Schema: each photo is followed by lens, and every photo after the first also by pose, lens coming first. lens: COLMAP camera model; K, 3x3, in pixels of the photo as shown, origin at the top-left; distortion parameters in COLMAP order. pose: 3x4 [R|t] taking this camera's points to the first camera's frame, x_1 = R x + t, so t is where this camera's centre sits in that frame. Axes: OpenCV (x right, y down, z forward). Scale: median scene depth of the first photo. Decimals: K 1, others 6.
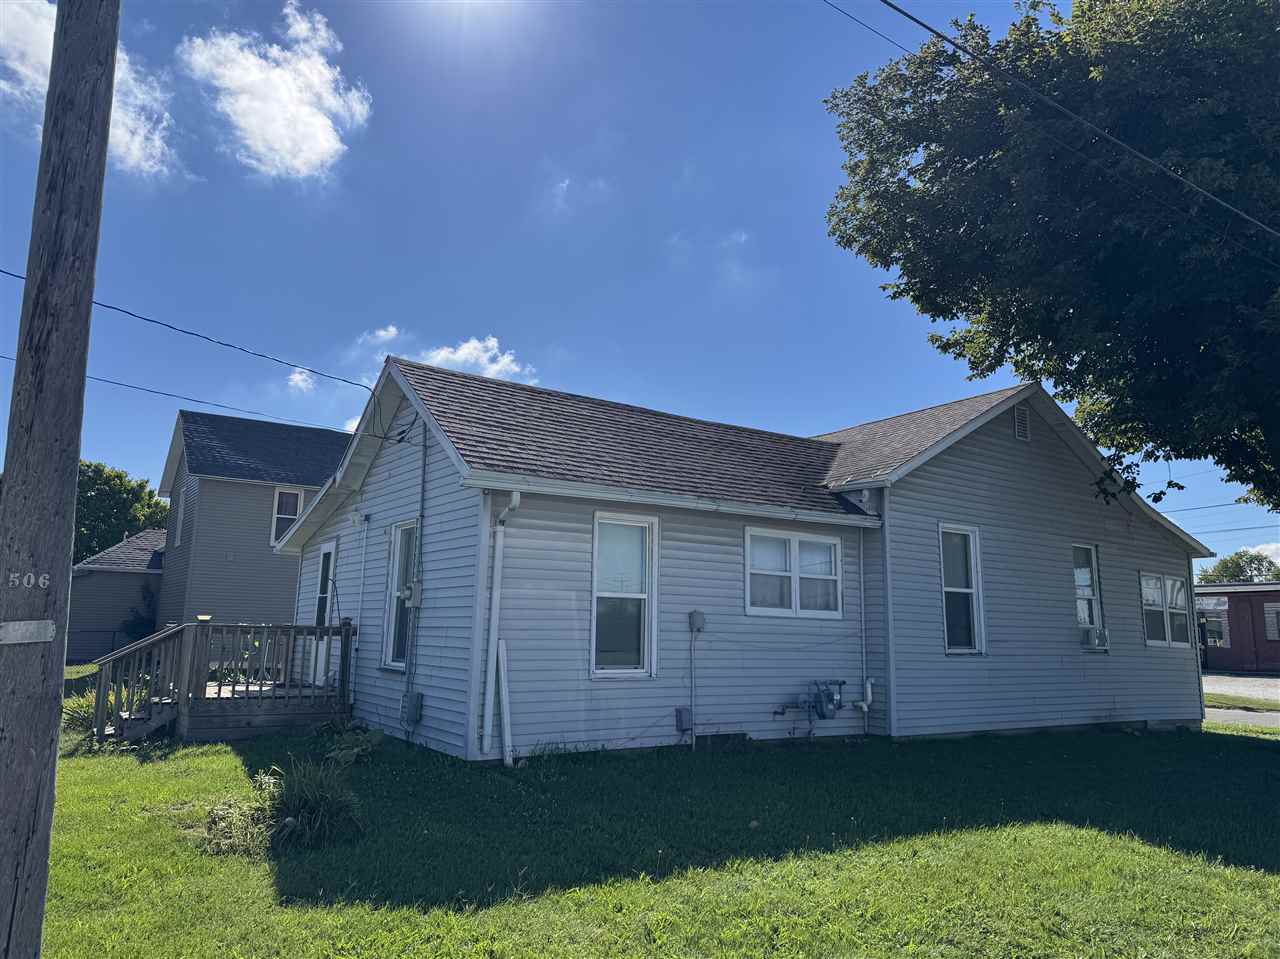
lens RADIAL K [[895.8, 0, 660.9], [0, 895.8, 479.8], [0, 0, 1]] dist [0.035995, -0.045301]
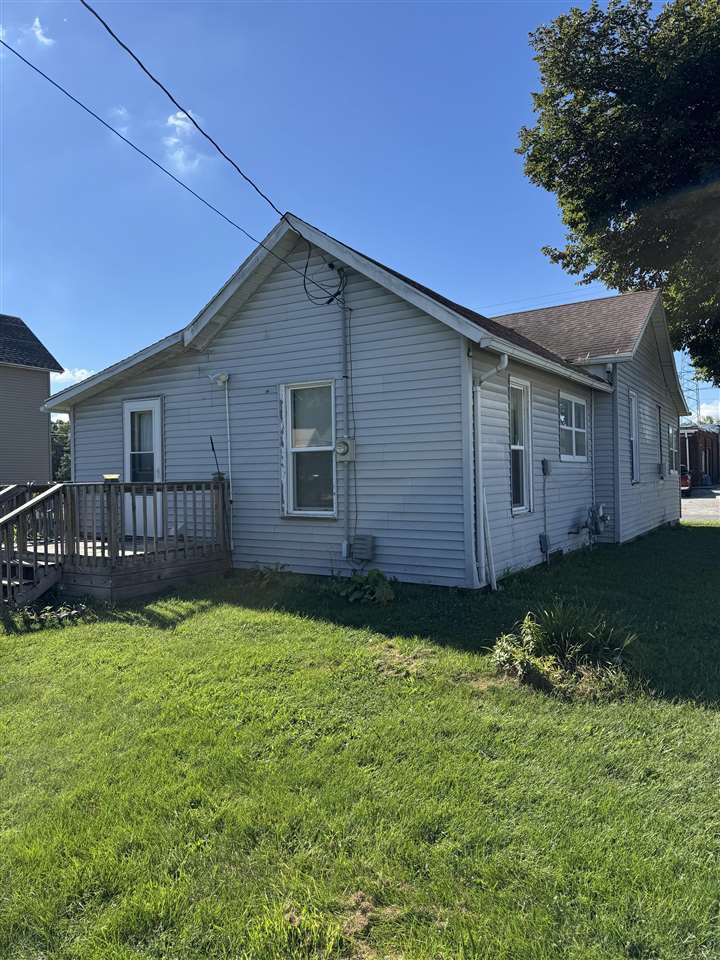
lens RADIAL K [[671.8, 0, 360.0], [0, 671.8, 480.0], [0, 0, 1]] dist [0.035995, -0.045301]
pose [[0.919699, -0.037207, 0.390857, -0.516093], [-0.032023, 0.985075, 0.169122, 0.023405], [-0.391316, -0.168058, 0.904781, 0.222840]]
